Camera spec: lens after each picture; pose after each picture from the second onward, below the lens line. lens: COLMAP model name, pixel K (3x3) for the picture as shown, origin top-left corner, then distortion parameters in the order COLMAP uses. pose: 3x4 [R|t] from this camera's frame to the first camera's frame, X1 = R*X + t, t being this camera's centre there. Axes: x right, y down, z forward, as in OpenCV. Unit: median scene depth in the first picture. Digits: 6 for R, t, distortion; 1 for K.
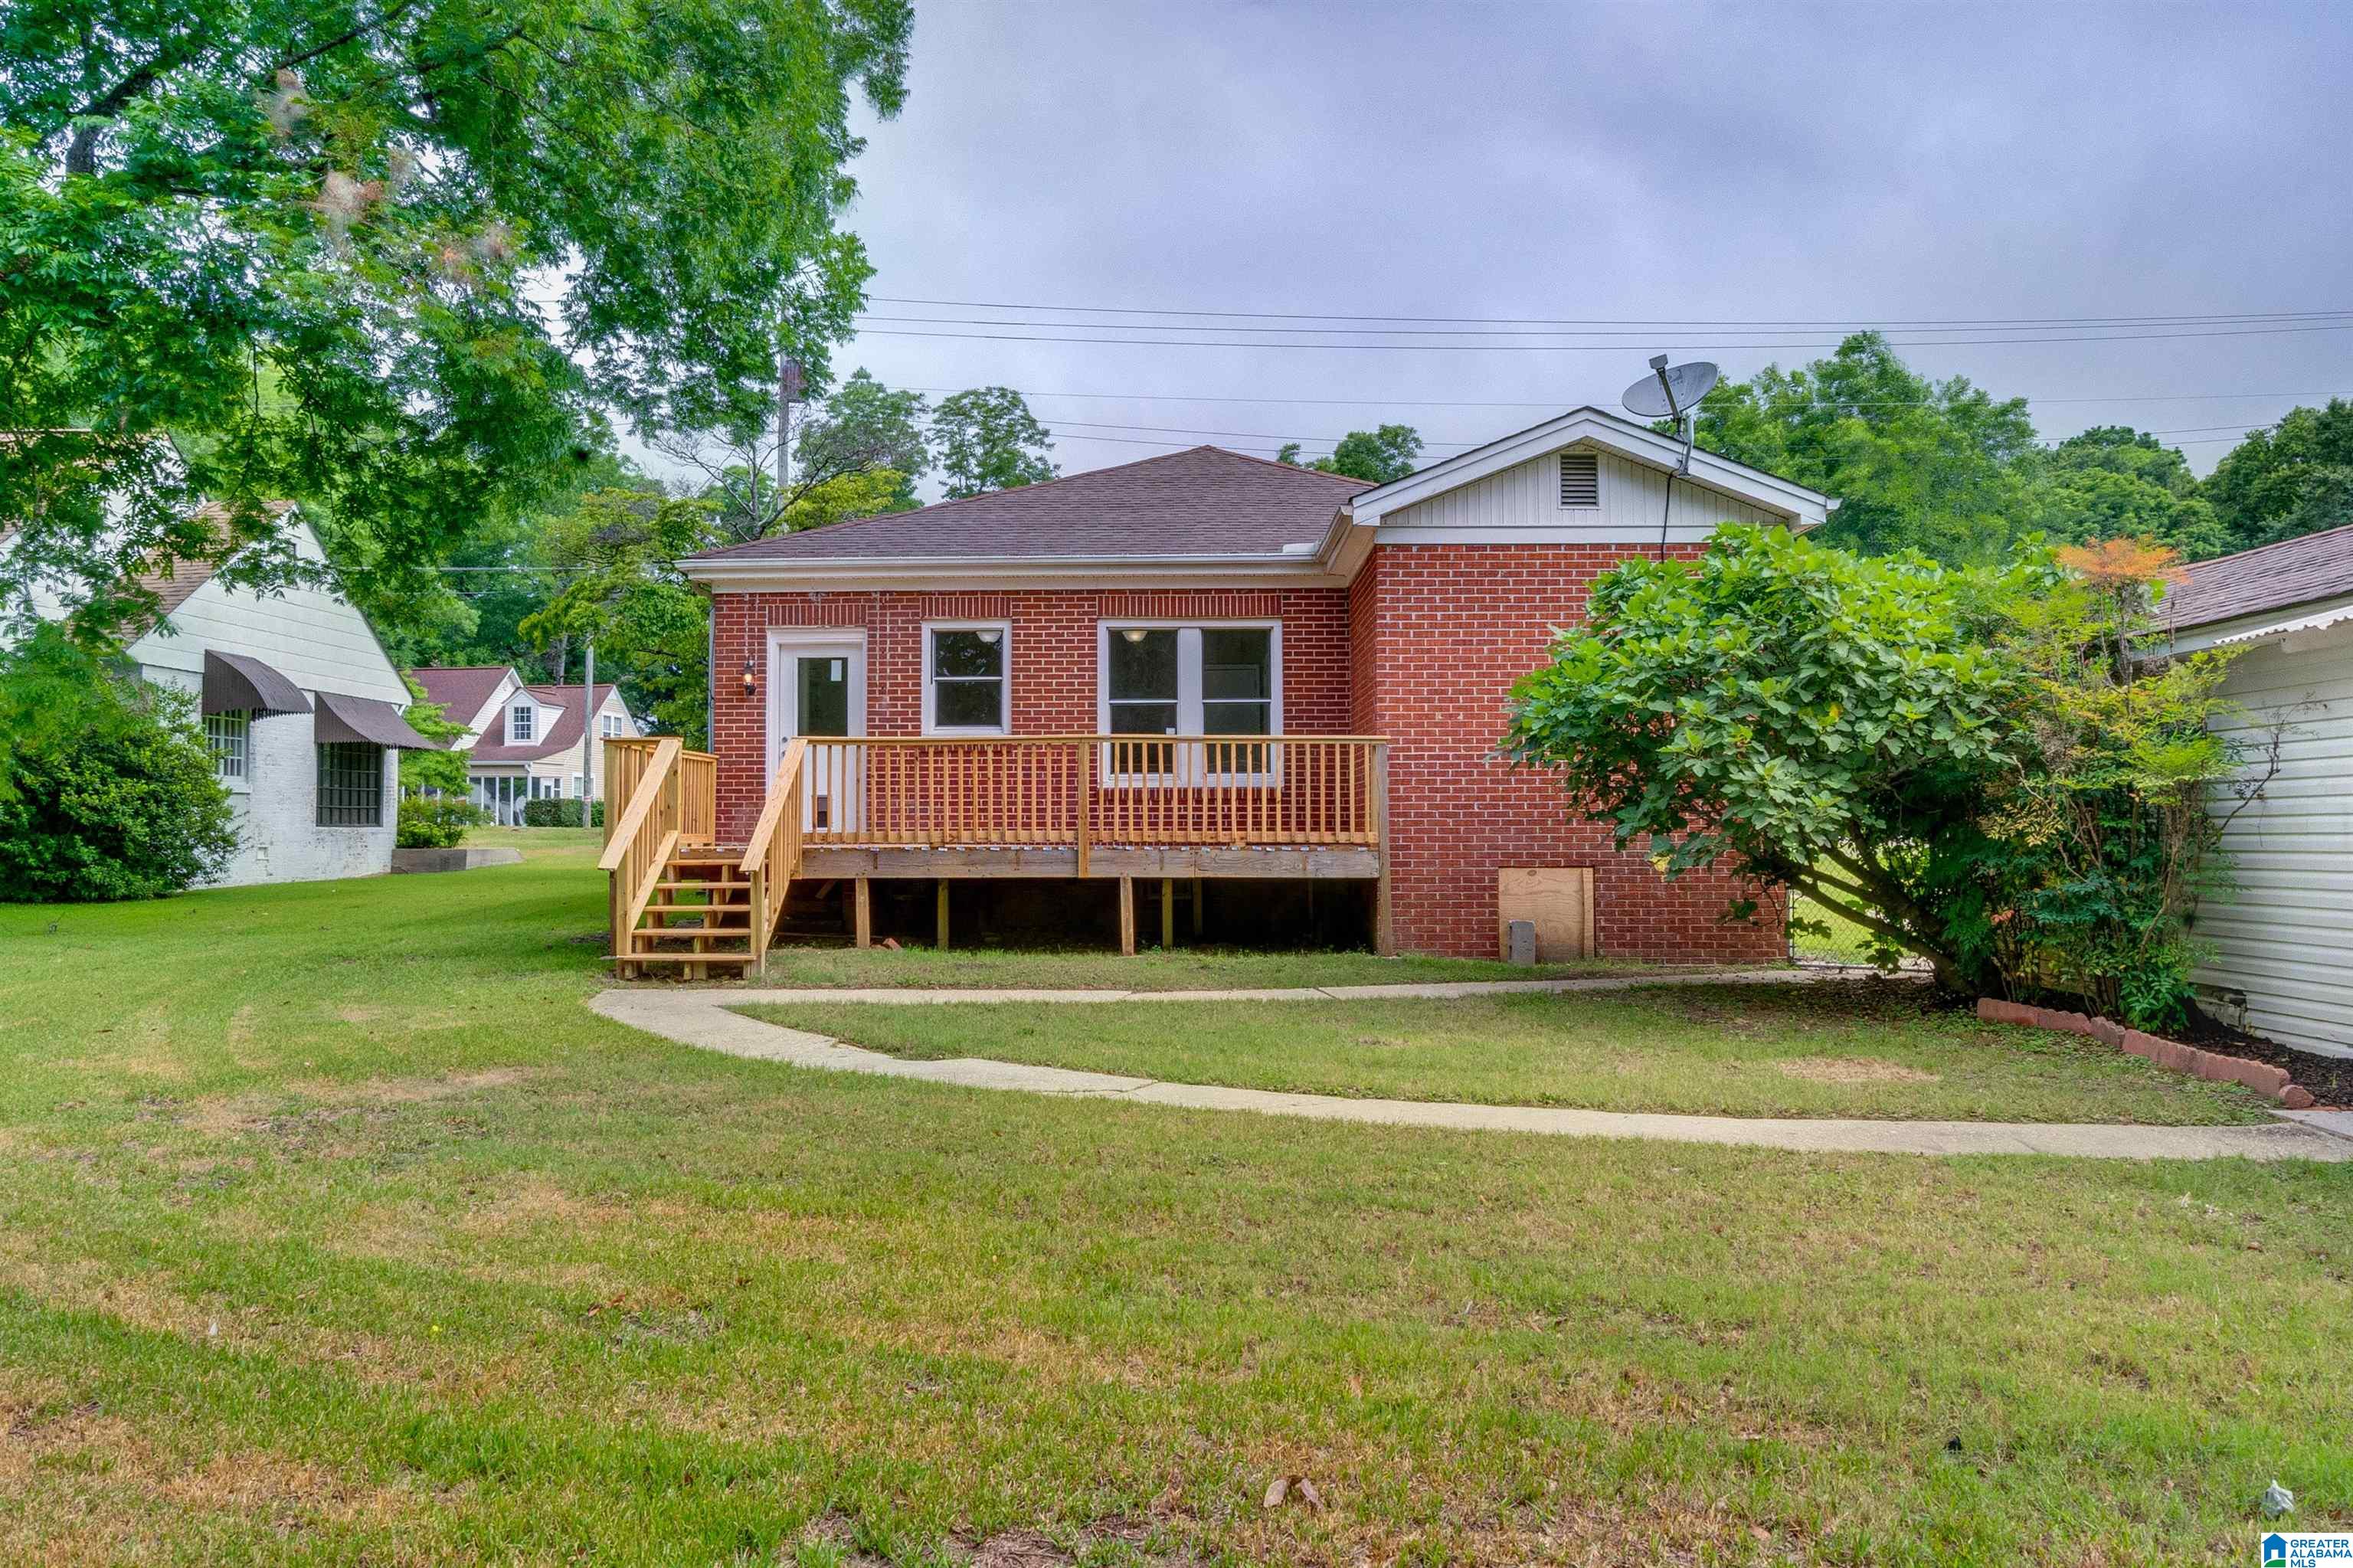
lens RADIAL K [[1767.9, 0, 1176.5], [0, 1767.9, 784.0], [0, 0, 1]] dist [-0.004605, -0.000057]
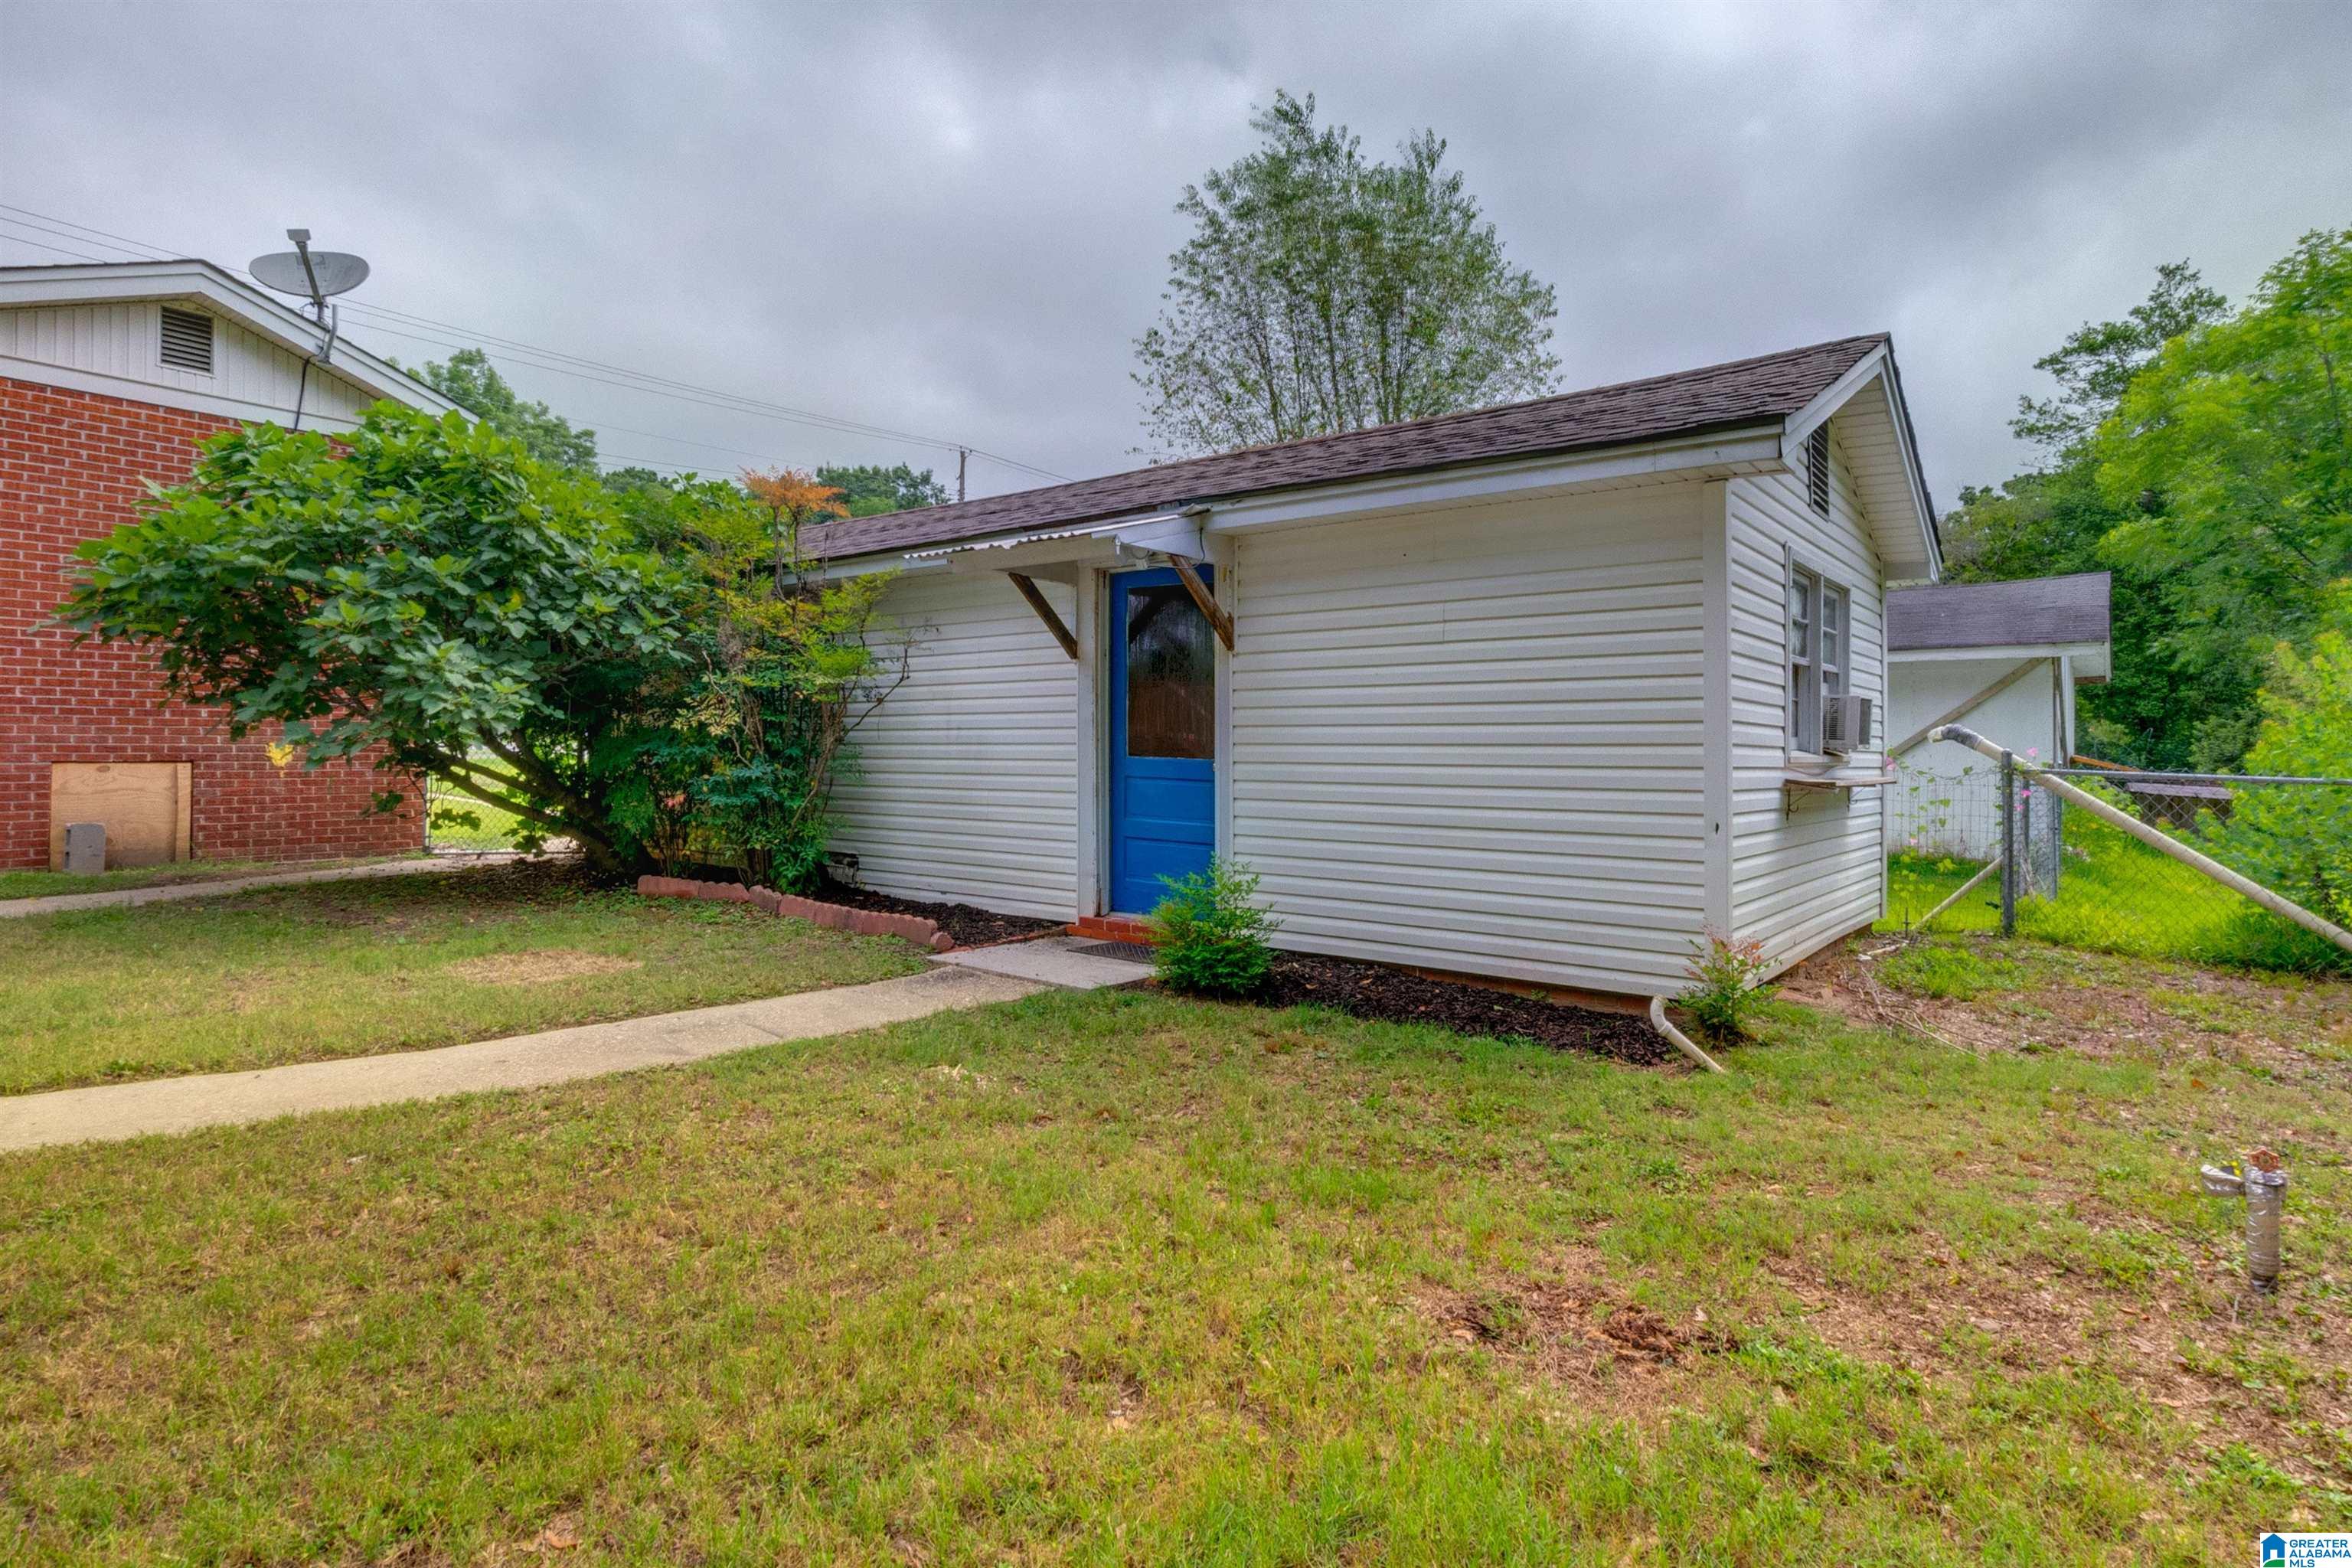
lens RADIAL K [[1151.4, 0, 1174.8], [0, 1151.4, 731.7], [0, 0, 1]] dist [-0.003184, -0.000280]
pose [[0.582596, 0.021747, 0.812471, 0.064739], [-0.031344, 0.999499, -0.004277, 0.024422], [-0.812157, -0.022975, 0.582987, 0.320904]]
